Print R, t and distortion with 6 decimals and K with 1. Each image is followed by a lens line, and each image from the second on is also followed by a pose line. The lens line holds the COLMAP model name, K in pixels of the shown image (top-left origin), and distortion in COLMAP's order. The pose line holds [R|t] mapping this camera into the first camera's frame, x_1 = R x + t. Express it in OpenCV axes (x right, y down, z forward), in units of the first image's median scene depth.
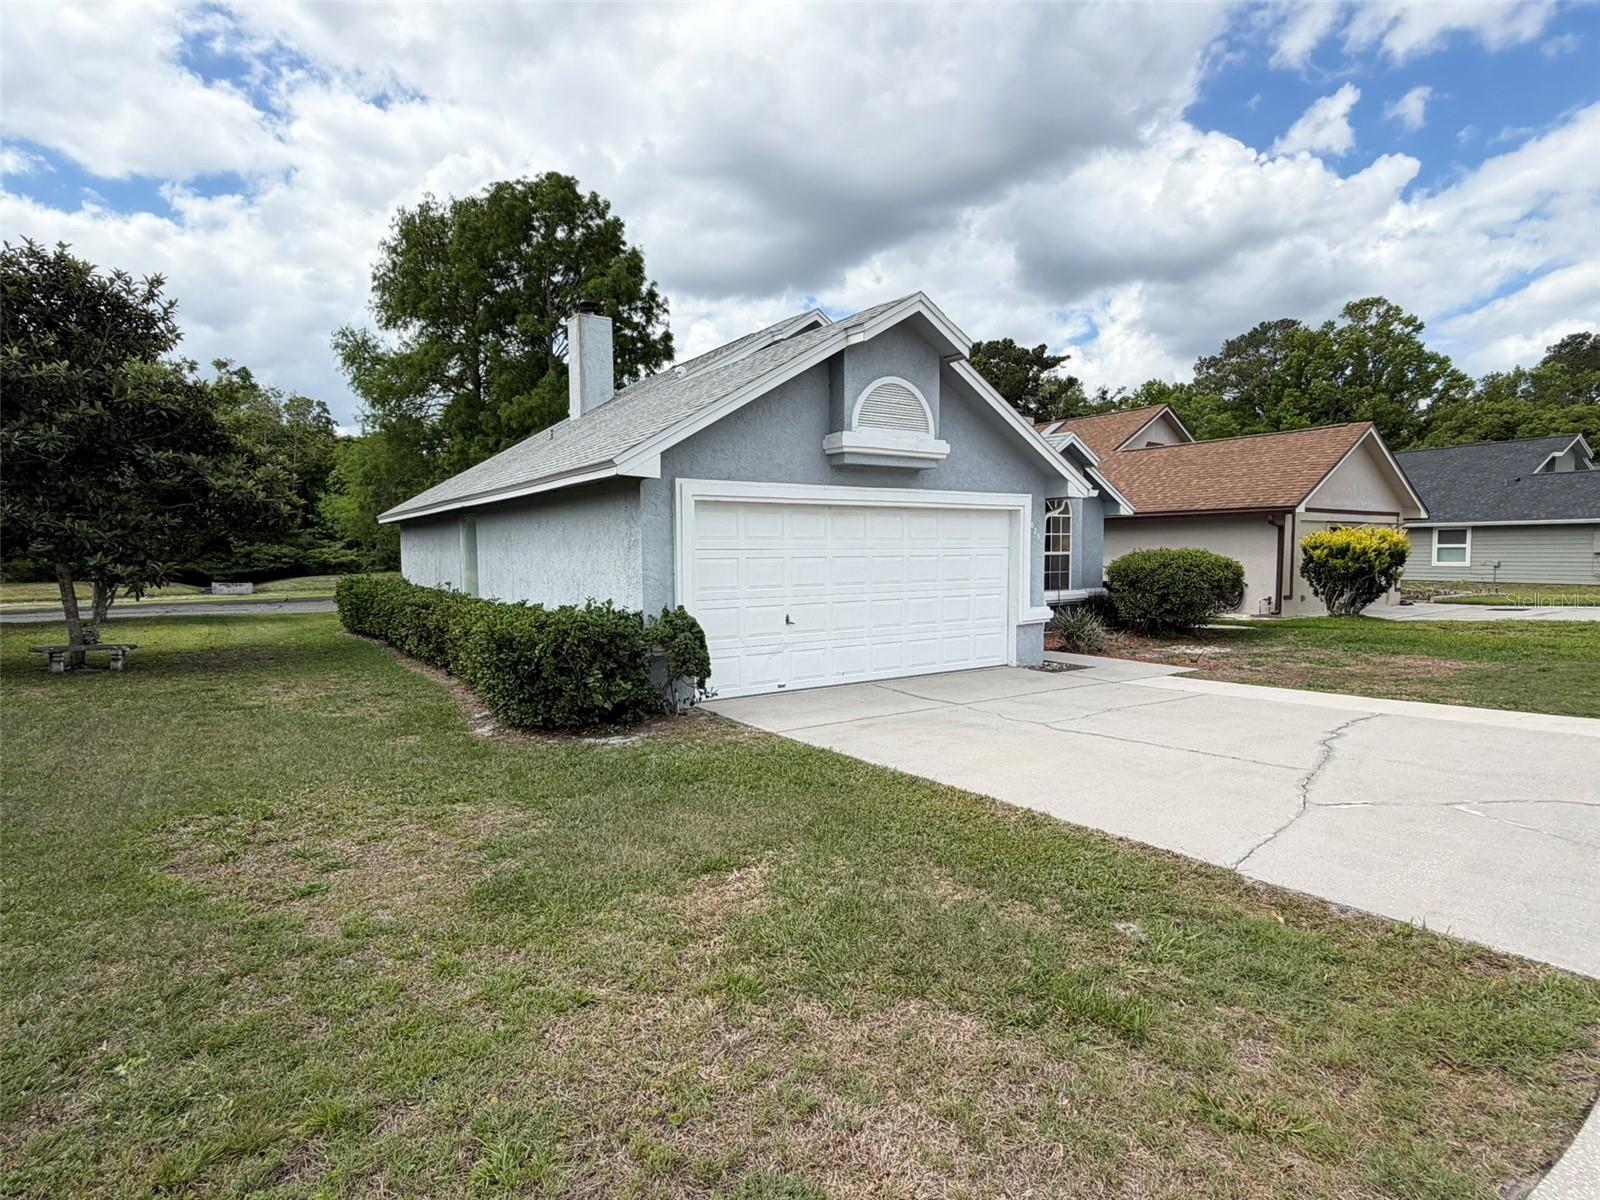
lens RADIAL K [[827.3, 0, 808.0], [0, 827.3, 609.1], [0, 0, 1]] dist [-0.002962, -0.000178]
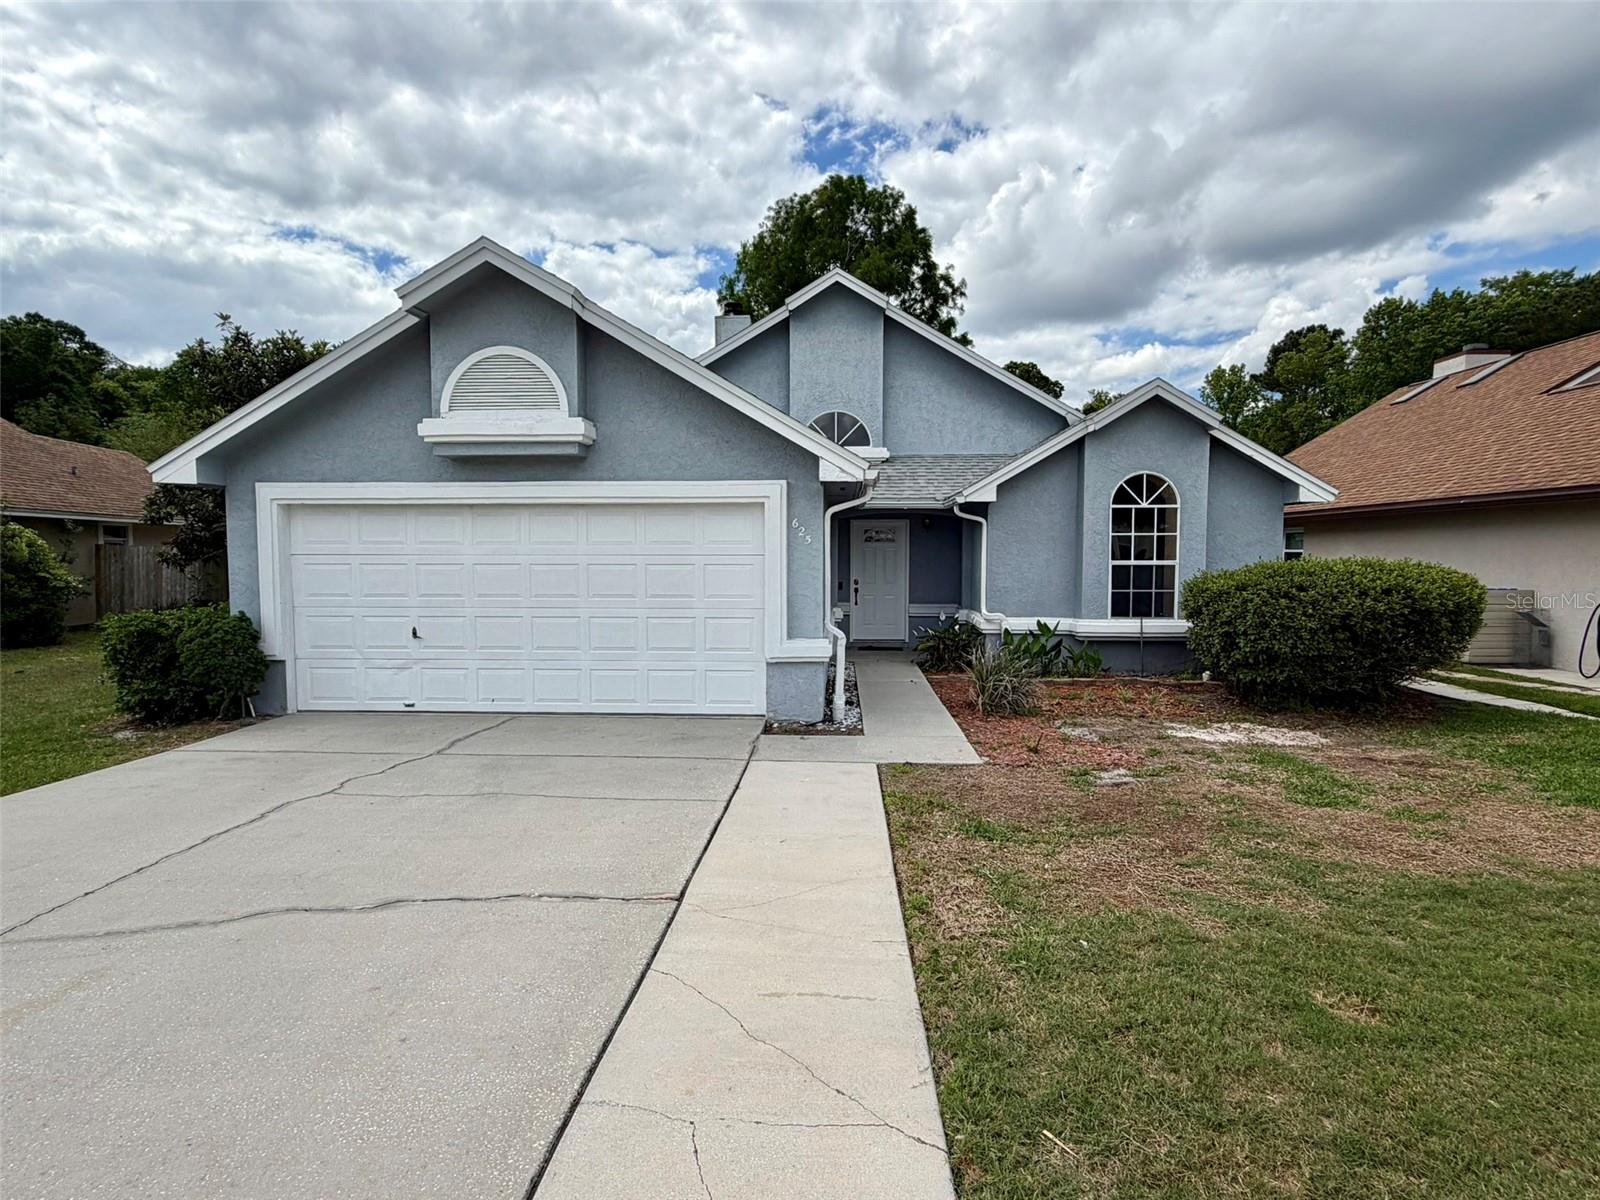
lens RADIAL K [[827.3, 0, 805.3], [0, 827.3, 594.7], [0, 0, 1]] dist [-0.002962, -0.000178]
pose [[0.799850, 0.039649, -0.598888, 0.485405], [-0.049449, 0.998777, 0.000082, -0.028398], [0.598159, 0.029549, 0.800833, 0.303037]]
